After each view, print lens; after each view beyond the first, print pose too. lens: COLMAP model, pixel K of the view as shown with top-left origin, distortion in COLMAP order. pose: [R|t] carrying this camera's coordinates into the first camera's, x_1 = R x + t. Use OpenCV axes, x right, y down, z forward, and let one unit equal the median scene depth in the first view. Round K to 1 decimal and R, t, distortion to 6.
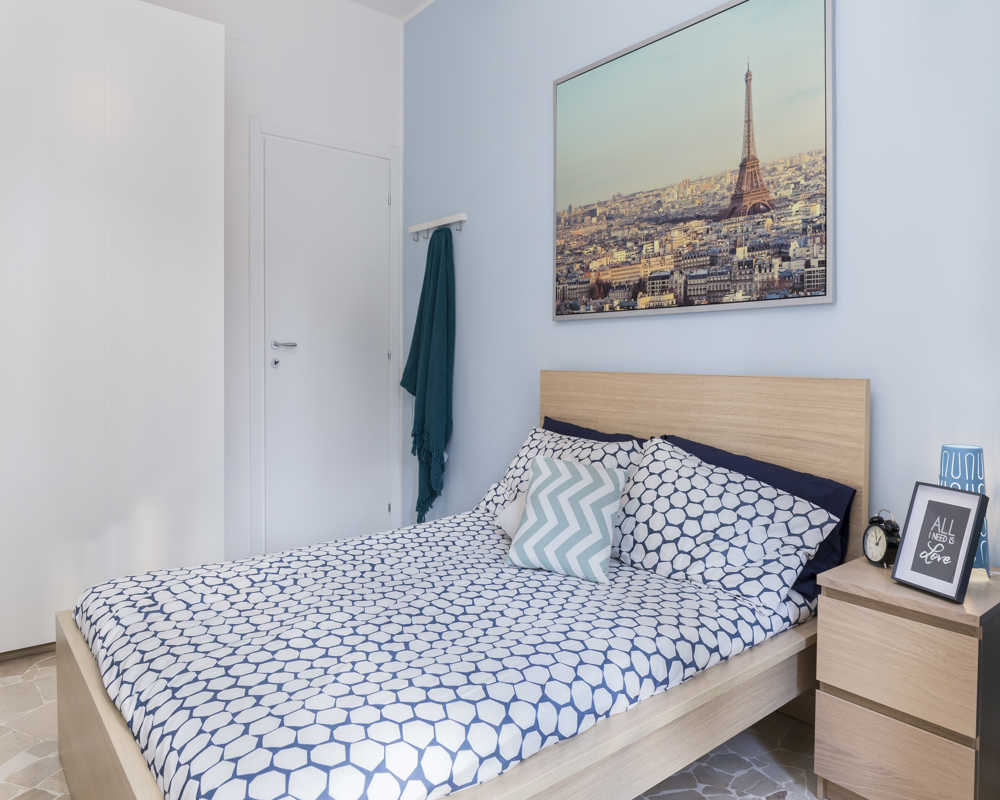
lens RADIAL K [[696.5, 0, 438.4], [0, 696.5, 369.8], [0, 0, 1]] dist [0.001935, 0.001783]
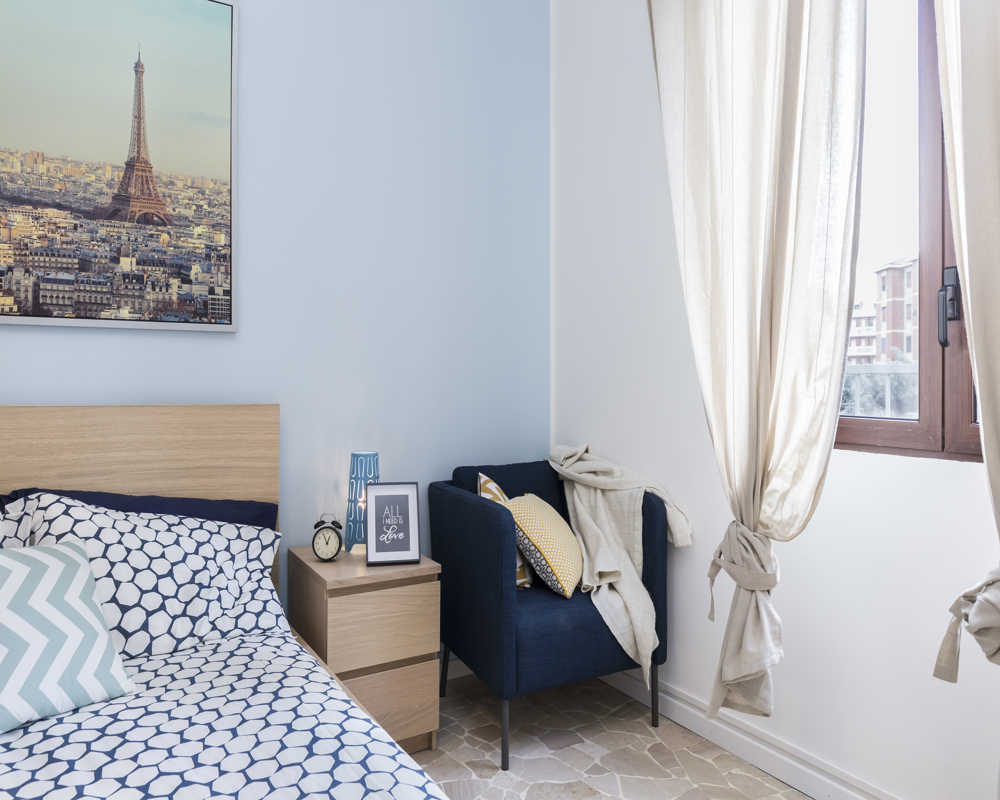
lens RADIAL K [[736.5, 0, 499.1], [0, 736.5, 374.2], [0, 0, 1]] dist [0.006252, -0.024839]
pose [[0.043853, 0.004654, 0.999027, -0.465280], [0.009347, 0.999943, -0.005068, -0.021346], [-0.998994, 0.009560, 0.043807, 0.501294]]
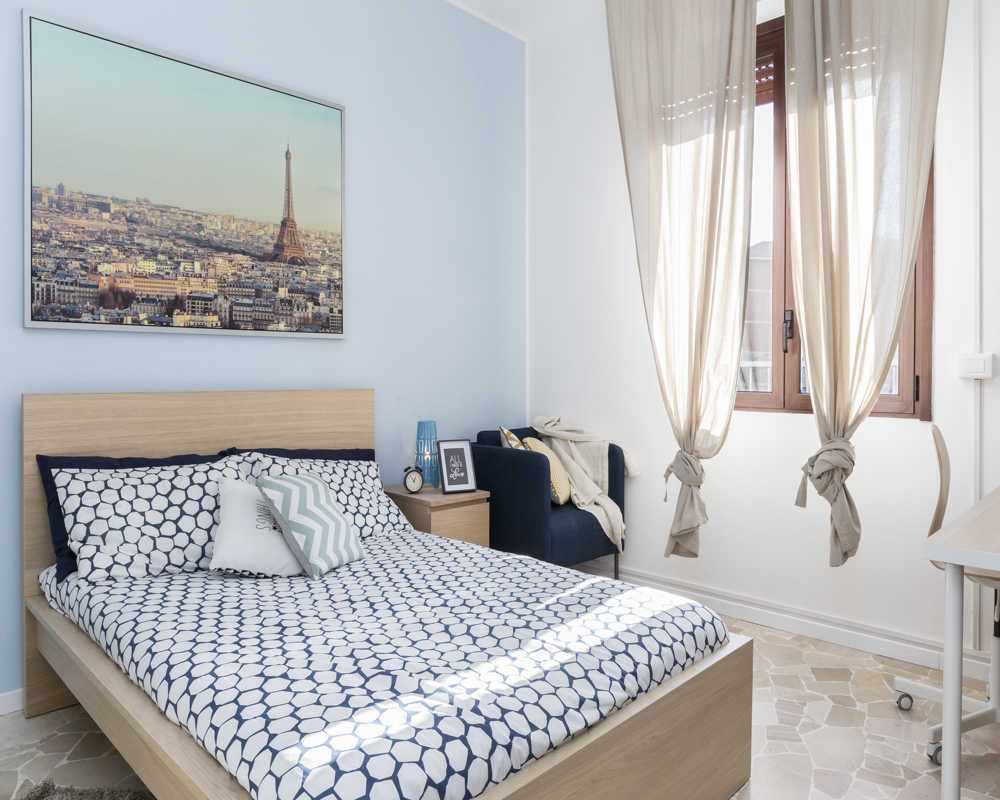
lens RADIAL K [[775.6, 0, 494.8], [0, 775.6, 381.6], [0, 0, 1]] dist [0.005579, -0.011758]
pose [[-0.202757, -0.020089, 0.979023, -1.021578], [0.011623, 0.999670, 0.022920, -0.034638], [-0.979160, 0.016026, -0.202456, 0.917976]]
